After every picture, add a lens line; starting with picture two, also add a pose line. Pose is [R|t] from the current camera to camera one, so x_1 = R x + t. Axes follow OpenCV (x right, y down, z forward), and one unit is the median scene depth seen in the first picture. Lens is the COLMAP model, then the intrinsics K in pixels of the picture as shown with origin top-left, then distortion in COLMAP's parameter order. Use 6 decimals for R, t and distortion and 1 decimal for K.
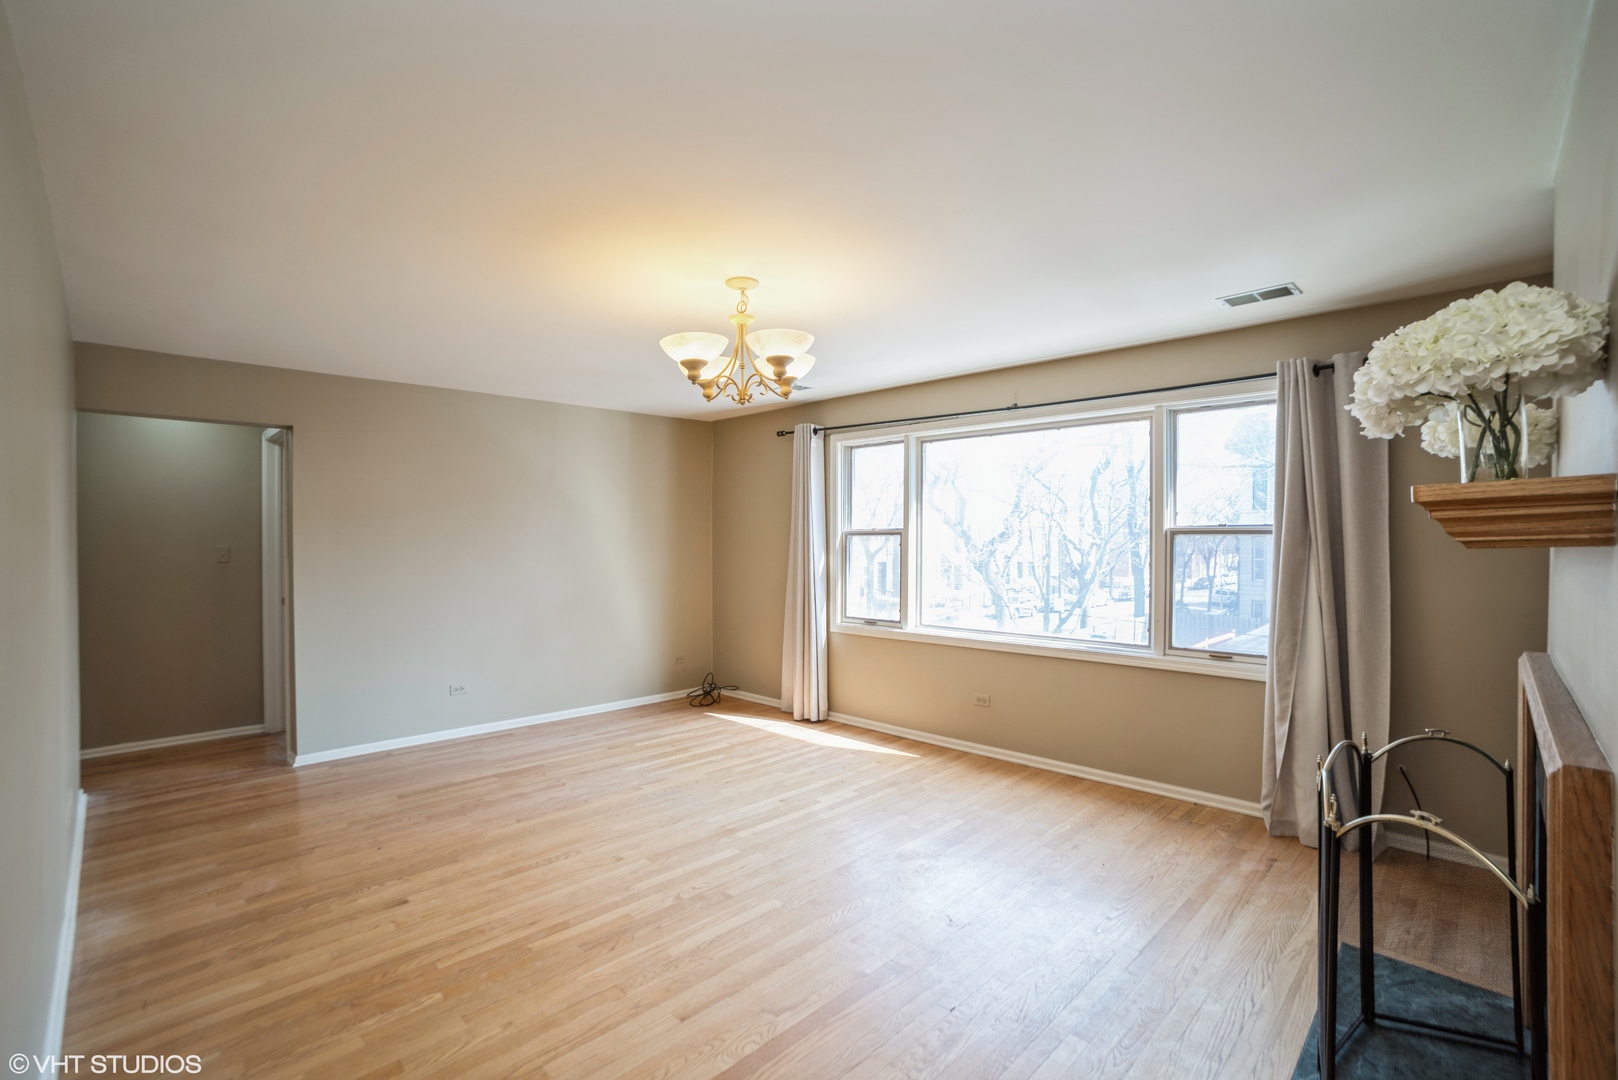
lens RADIAL K [[741.8, 0, 798.6], [0, 741.8, 535.1], [0, 0, 1]] dist [-0.089665, 0.039317]
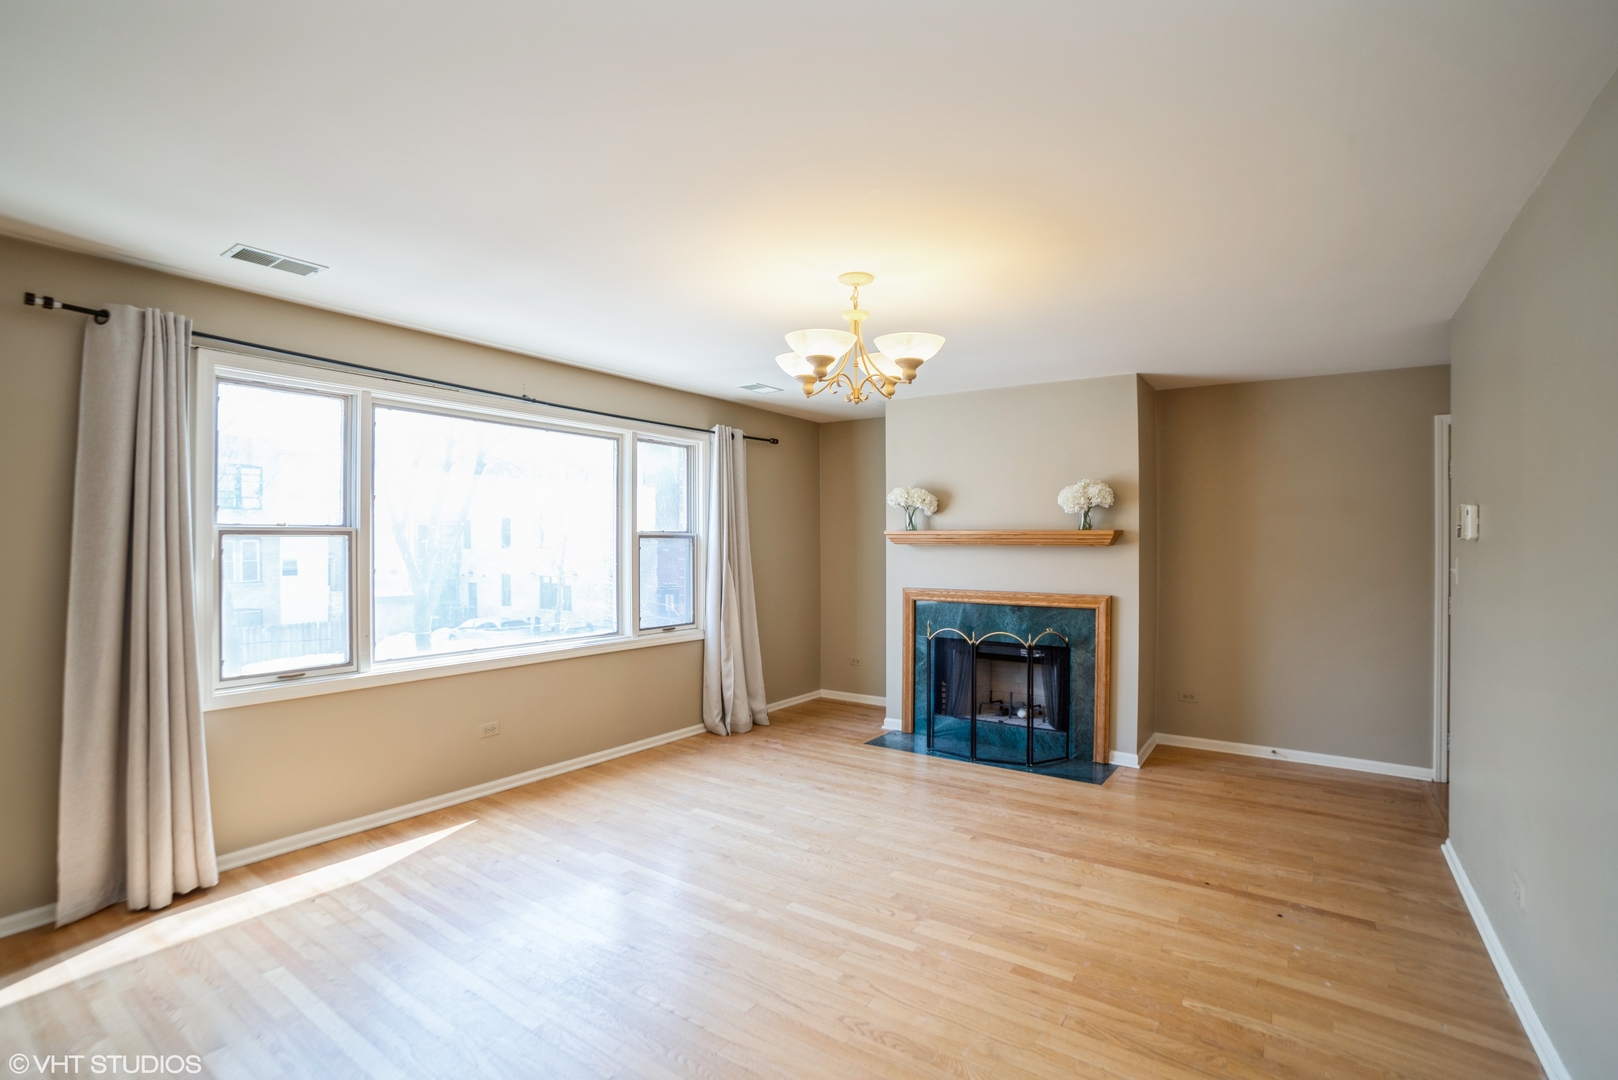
lens RADIAL K [[741.8, 0, 798.6], [0, 741.8, 535.1], [0, 0, 1]] dist [-0.089665, 0.039317]
pose [[-0.170197, 0.007723, 0.985380, -0.692543], [-0.008012, 0.999925, -0.009221, 0.002919], [-0.985378, -0.009464, -0.170122, 0.846194]]
